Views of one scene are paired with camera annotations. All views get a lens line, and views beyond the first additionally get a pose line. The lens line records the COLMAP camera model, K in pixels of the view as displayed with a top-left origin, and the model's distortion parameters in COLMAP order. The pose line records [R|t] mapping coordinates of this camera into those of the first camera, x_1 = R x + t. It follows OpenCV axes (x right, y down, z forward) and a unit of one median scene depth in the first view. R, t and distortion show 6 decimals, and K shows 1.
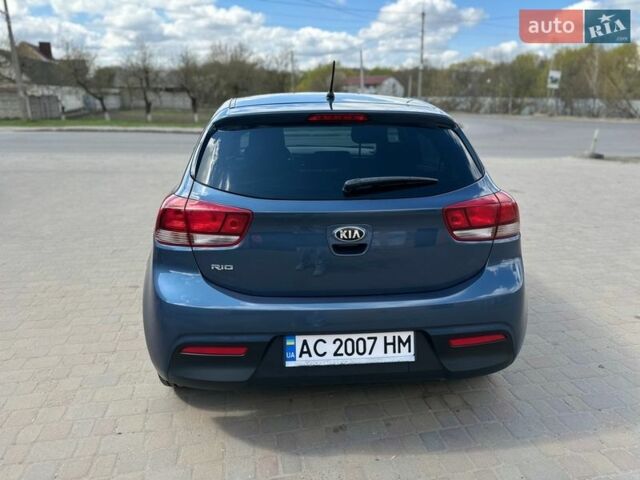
lens RADIAL K [[598.5, 0, 321.7], [0, 598.5, 239.9], [0, 0, 1]] dist [0.118438, -0.217342]
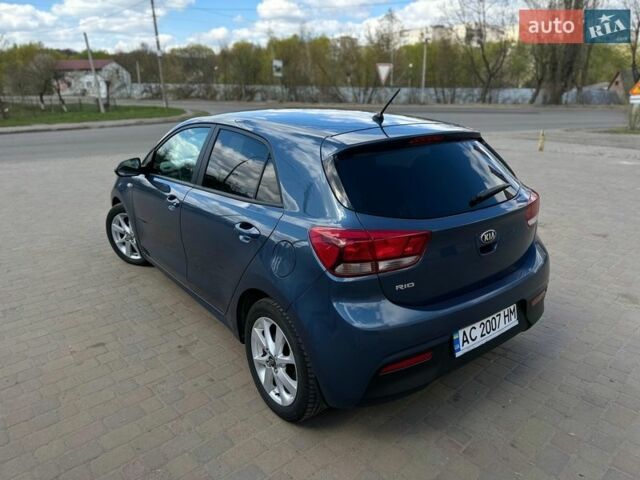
lens RADIAL K [[598.5, 0, 321.7], [0, 598.5, 239.9], [0, 0, 1]] dist [0.118438, -0.217342]
pose [[0.777463, -0.172709, 0.604750, -0.286402], [0.141512, 0.984938, 0.099359, -0.051617], [-0.612802, 0.008332, 0.790193, 0.070787]]
